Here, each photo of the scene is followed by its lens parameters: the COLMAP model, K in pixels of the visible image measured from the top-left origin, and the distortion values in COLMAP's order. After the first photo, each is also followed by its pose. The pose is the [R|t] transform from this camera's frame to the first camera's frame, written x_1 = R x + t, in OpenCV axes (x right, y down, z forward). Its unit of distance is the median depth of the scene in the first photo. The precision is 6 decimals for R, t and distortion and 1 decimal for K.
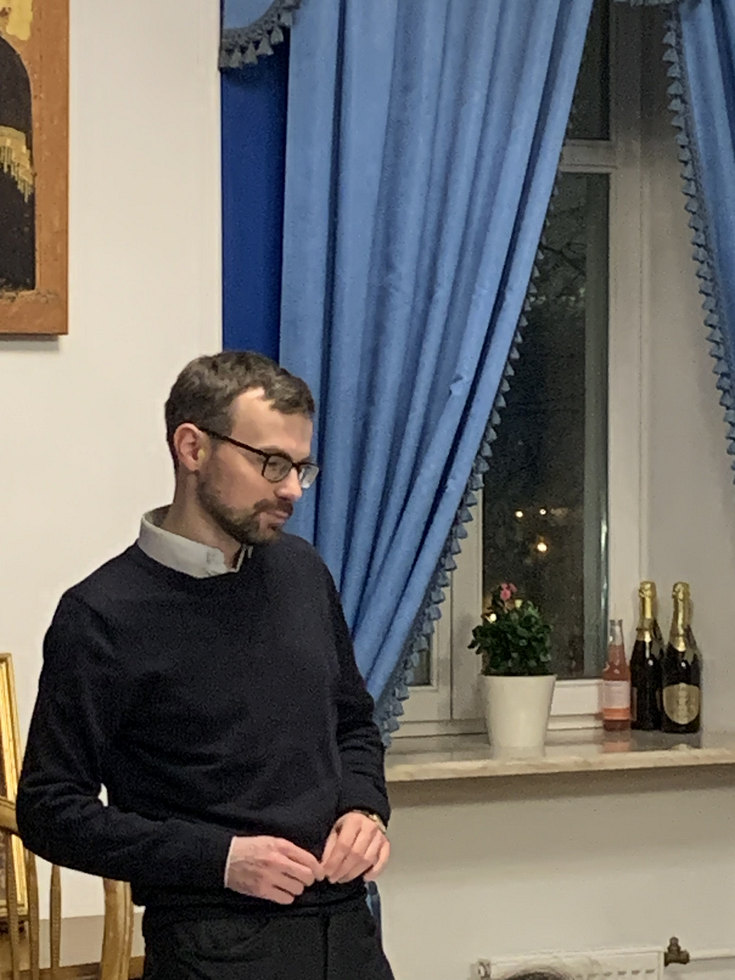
lens RADIAL K [[3641.1, 0, 367.5], [0, 3641.1, 490.0], [0, 0, 1]] dist [0.071358, 2.676118]
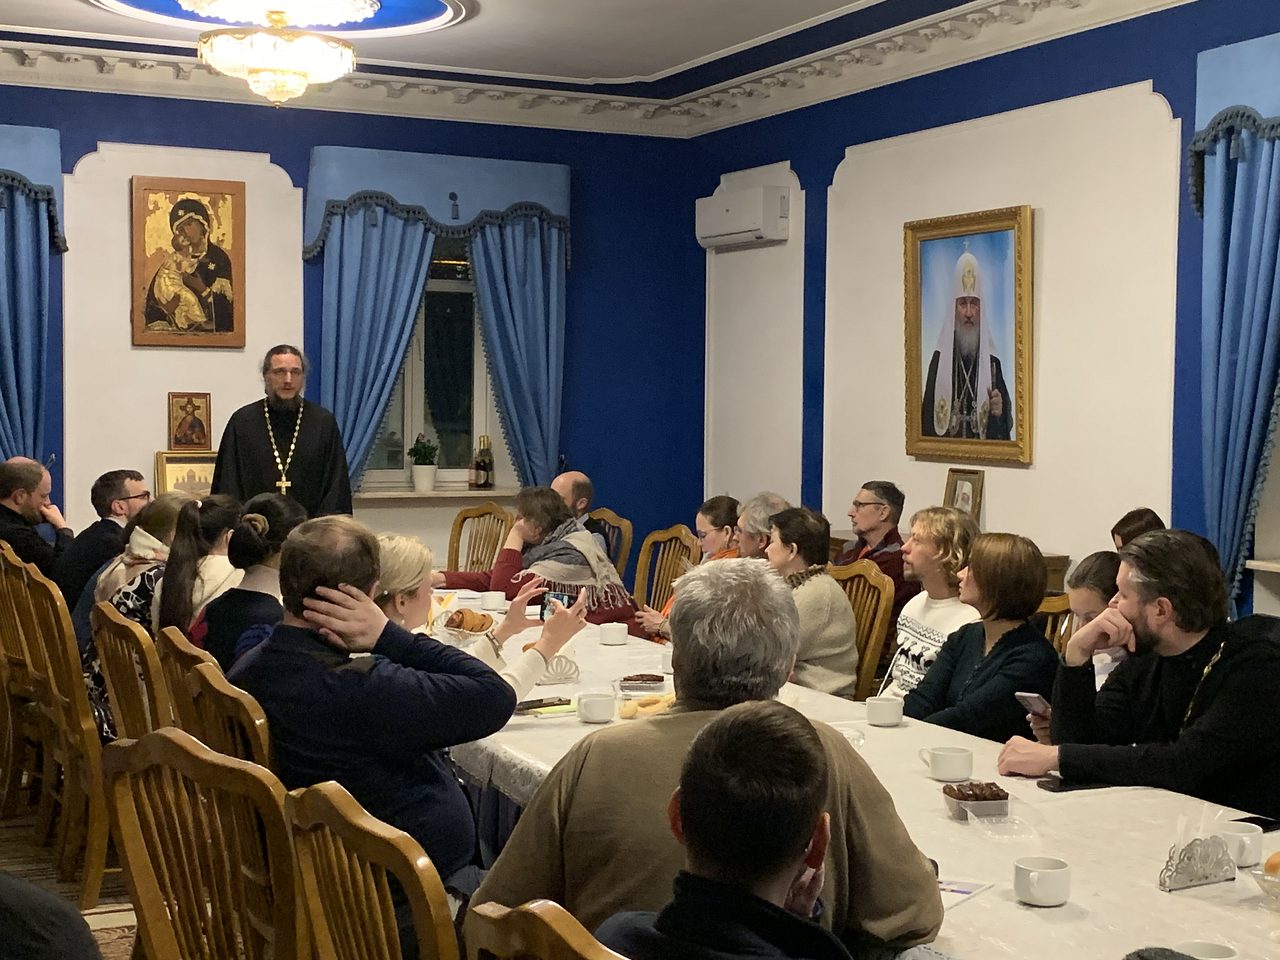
lens RADIAL K [[1936.6, 0, 666.9], [0, 1936.6, 473.2], [0, 0, 1]] dist [0.245057, -0.793877]
pose [[0.996162, 0.017257, -0.085813, 0.391597], [-0.014974, 0.999519, 0.027176, 0.012638], [0.086241, -0.025787, 0.995941, -0.571588]]
